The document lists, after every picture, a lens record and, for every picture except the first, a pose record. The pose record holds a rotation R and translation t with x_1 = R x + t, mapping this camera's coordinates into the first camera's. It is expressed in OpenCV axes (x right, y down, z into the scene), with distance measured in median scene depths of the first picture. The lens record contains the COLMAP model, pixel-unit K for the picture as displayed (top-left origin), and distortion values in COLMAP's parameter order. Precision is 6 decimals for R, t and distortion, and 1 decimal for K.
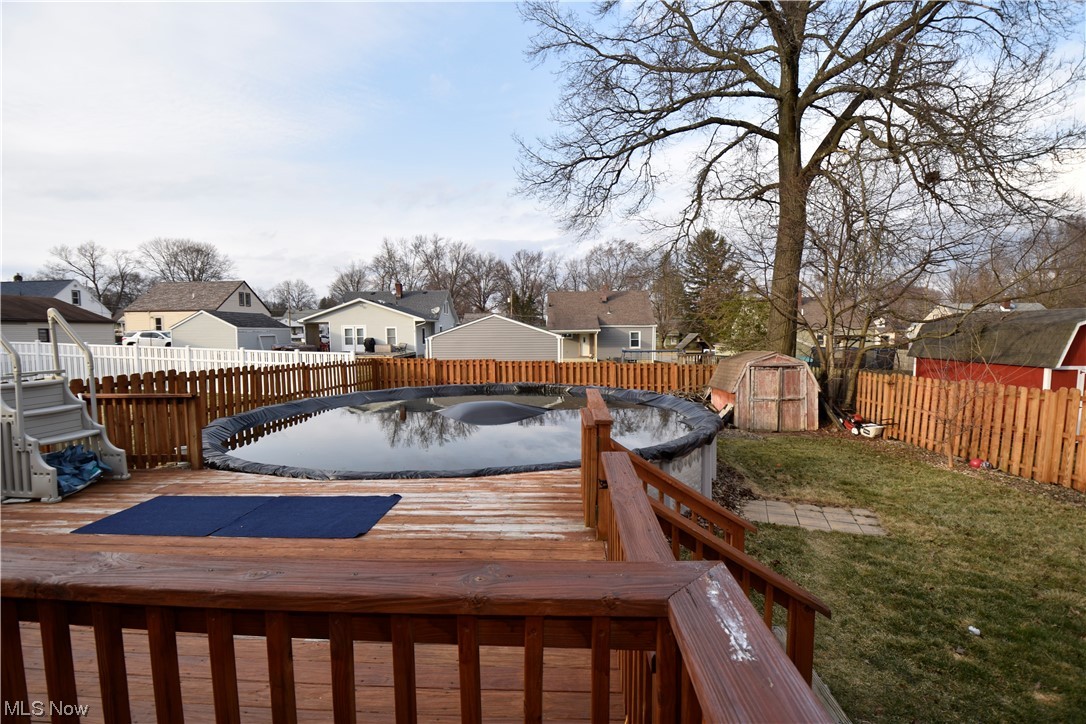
lens RADIAL K [[473.4, 0, 545.6], [0, 473.4, 366.9], [0, 0, 1]] dist [0.024830, -0.031661]
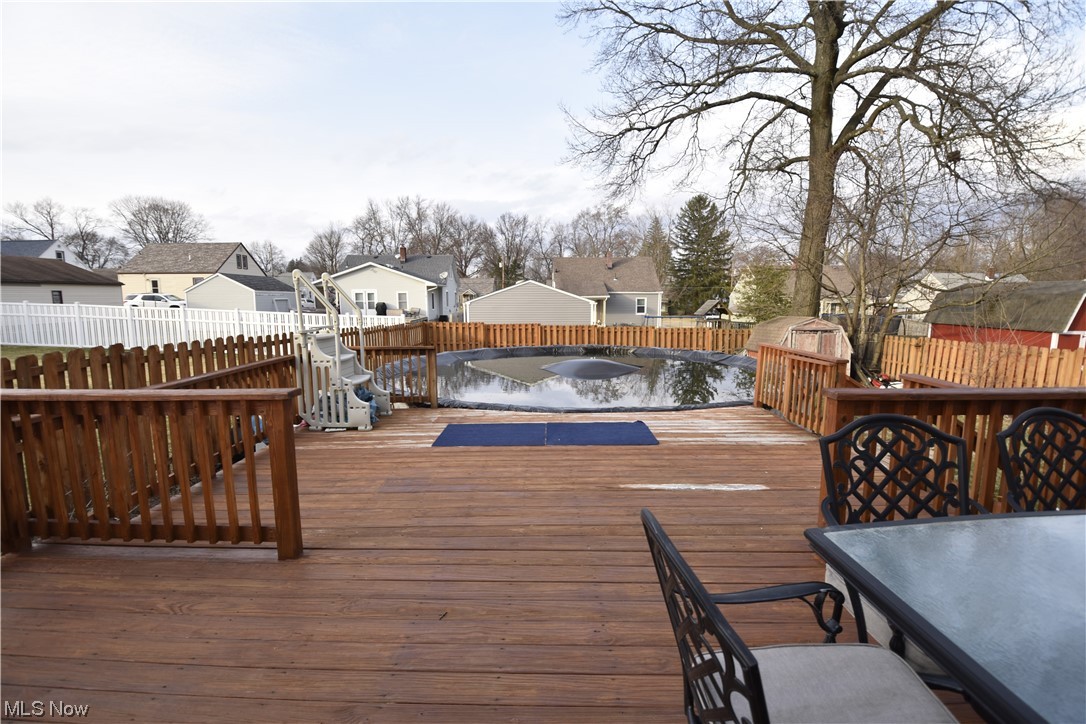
lens RADIAL K [[482.3, 0, 543.0], [0, 482.3, 362.0], [0, 0, 1]] dist [0.021125, -0.028038]
pose [[0.998930, 0.001156, 0.046234, -0.148991], [-0.003842, 0.998305, 0.058069, 0.007099], [-0.046089, -0.058184, 0.997241, -0.070239]]
